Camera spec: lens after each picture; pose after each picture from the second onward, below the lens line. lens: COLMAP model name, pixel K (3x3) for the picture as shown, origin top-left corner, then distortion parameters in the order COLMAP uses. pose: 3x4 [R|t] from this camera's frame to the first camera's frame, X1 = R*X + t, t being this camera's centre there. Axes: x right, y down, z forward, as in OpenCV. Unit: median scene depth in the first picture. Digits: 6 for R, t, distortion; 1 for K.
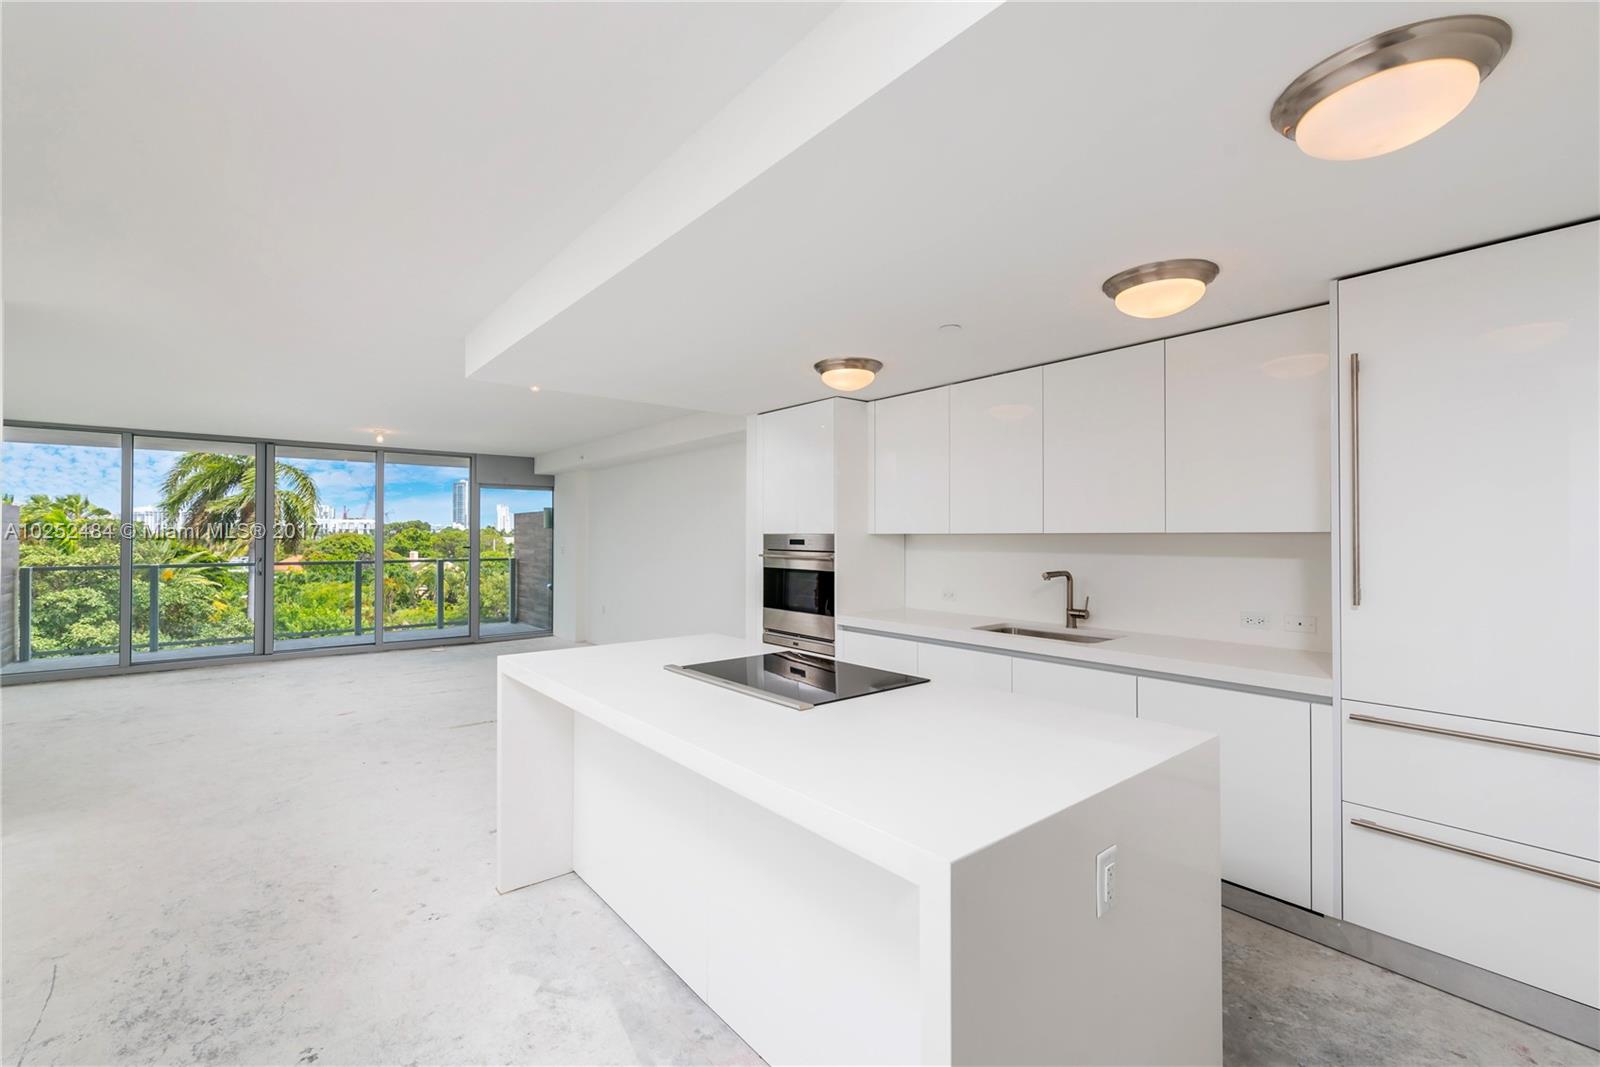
lens RADIAL K [[686.7, 0, 800.0], [0, 686.7, 532.5], [0, 0, 1]] dist [0.005107, -0.001744]
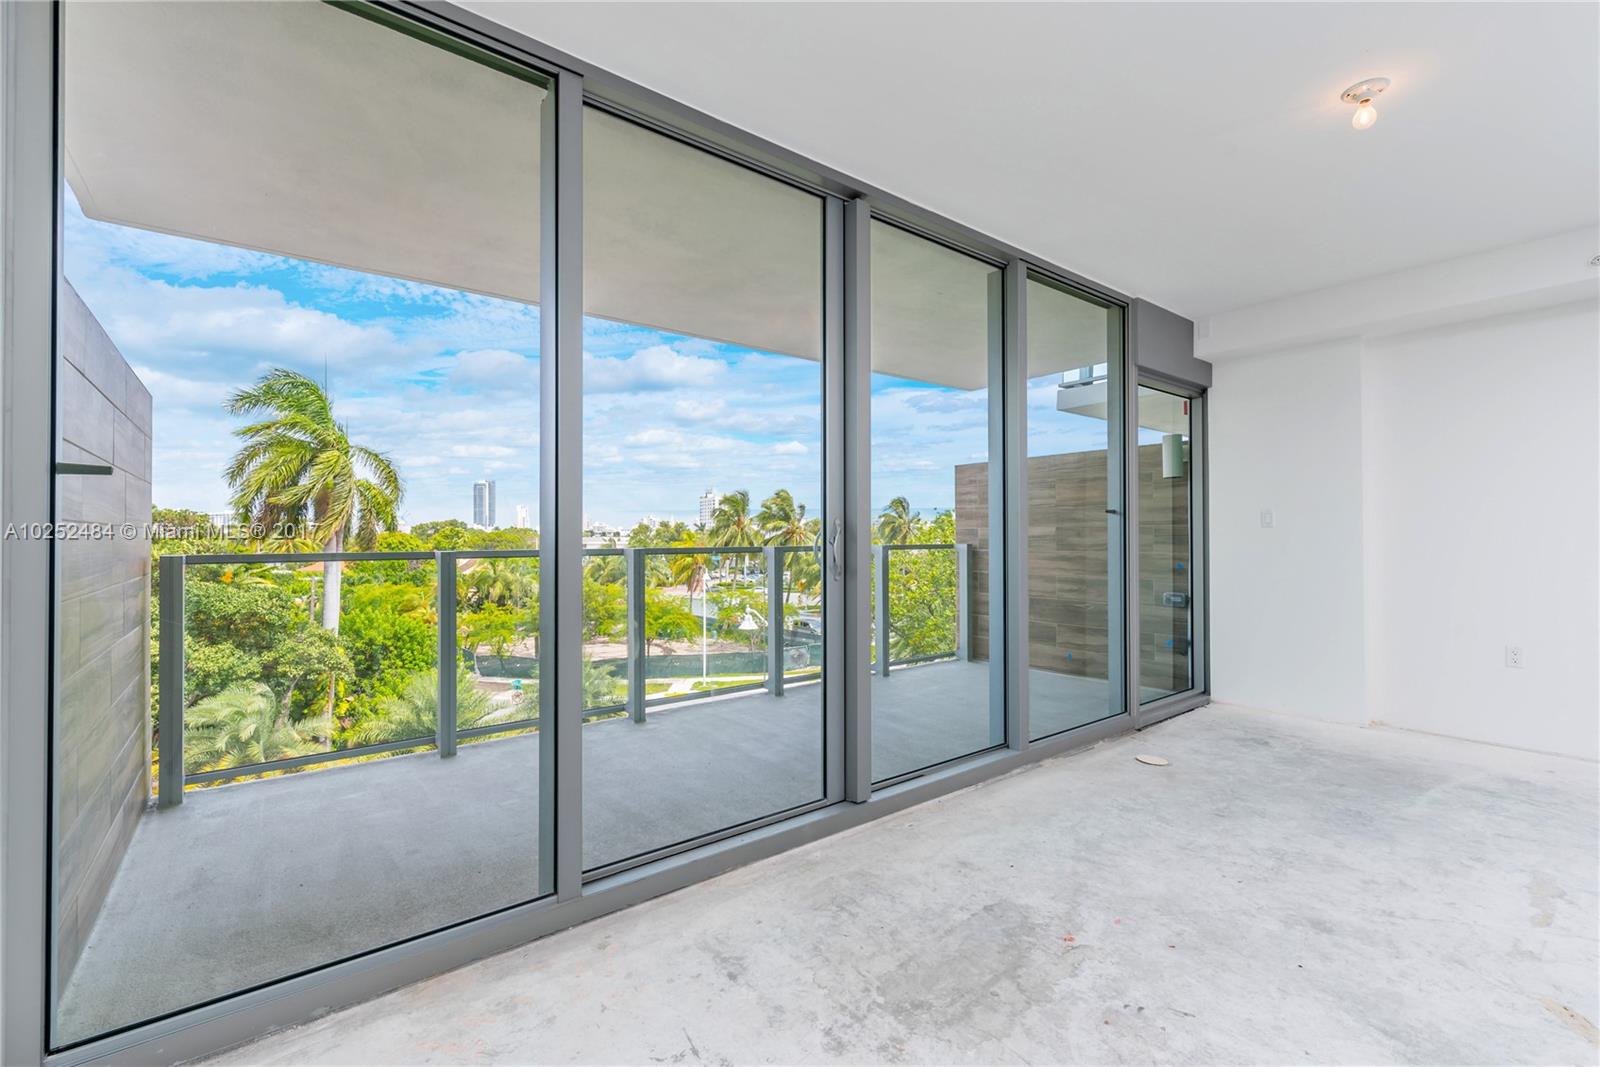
lens RADIAL K [[686.7, 0, 796.2], [0, 686.7, 526.5], [0, 0, 1]] dist [0.005107, -0.001744]
pose [[0.999748, -0.003182, -0.022208, -0.621357], [0.002969, 0.999949, -0.009639, 0.032212], [0.022237, 0.009571, 0.999707, 0.508706]]
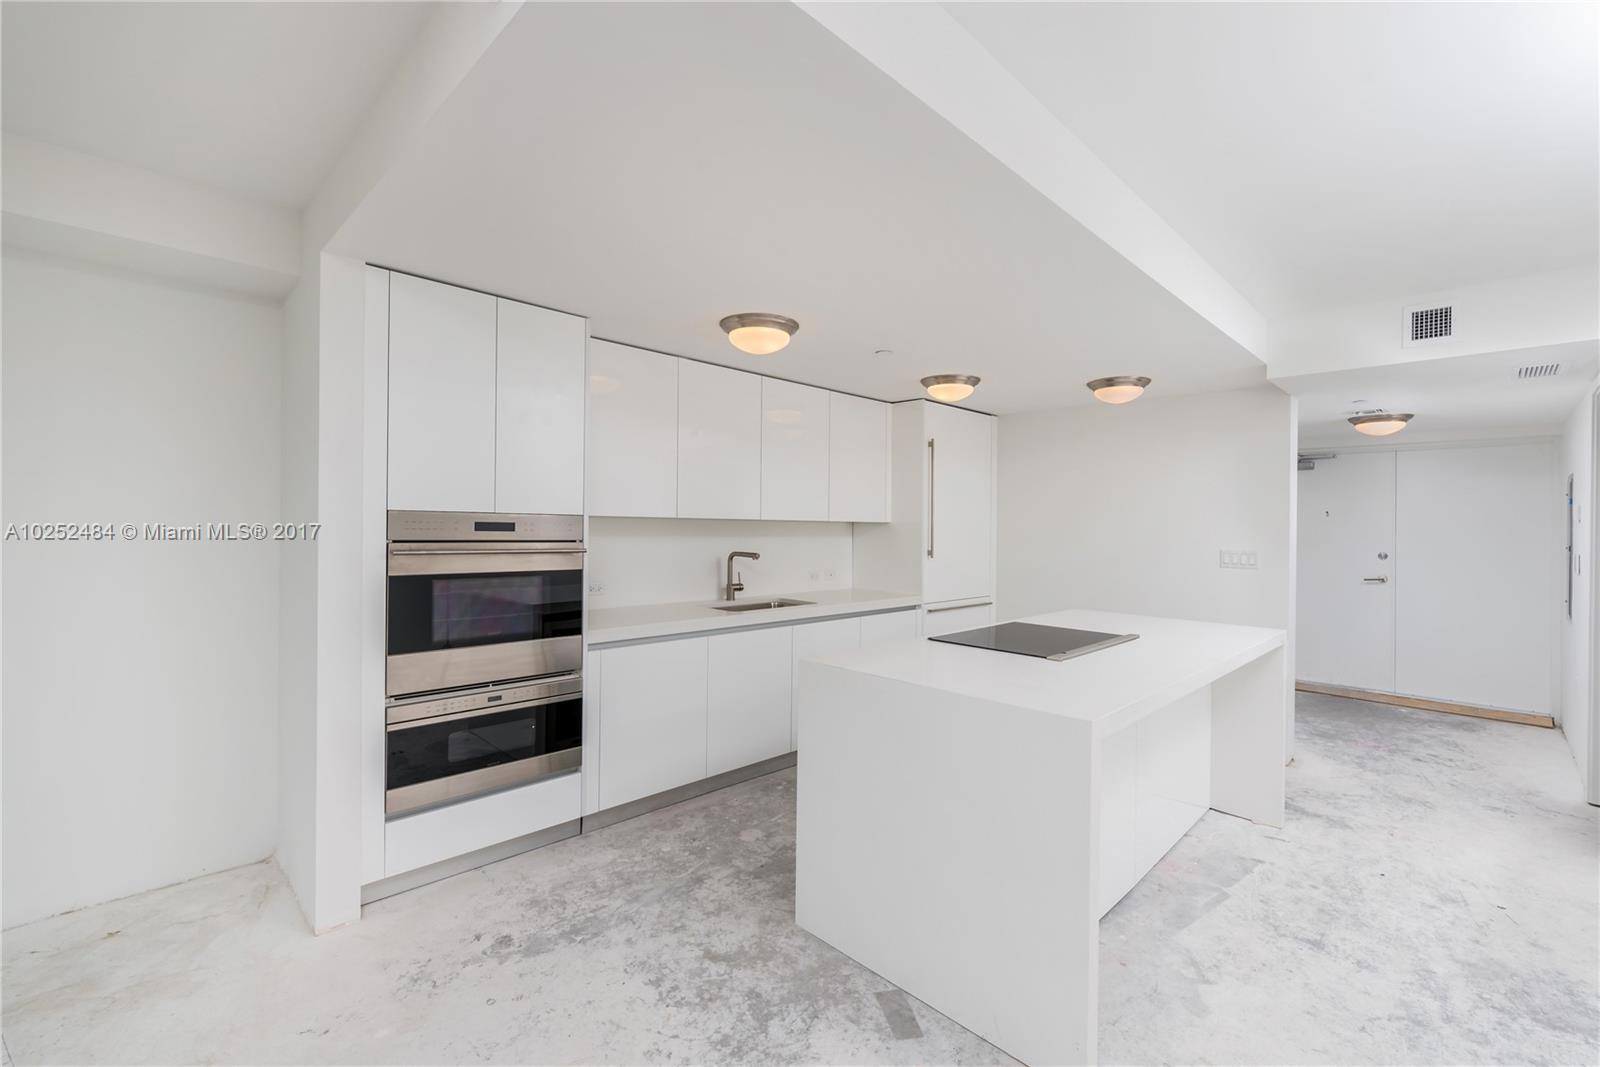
lens RADIAL K [[686.7, 0, 796.9], [0, 686.7, 524.2], [0, 0, 1]] dist [0.005107, -0.001744]
pose [[-0.092847, -0.002067, 0.995678, -0.287473], [-0.022443, 0.999748, -0.000017, 0.002947], [-0.995427, -0.022348, -0.092870, 0.371496]]
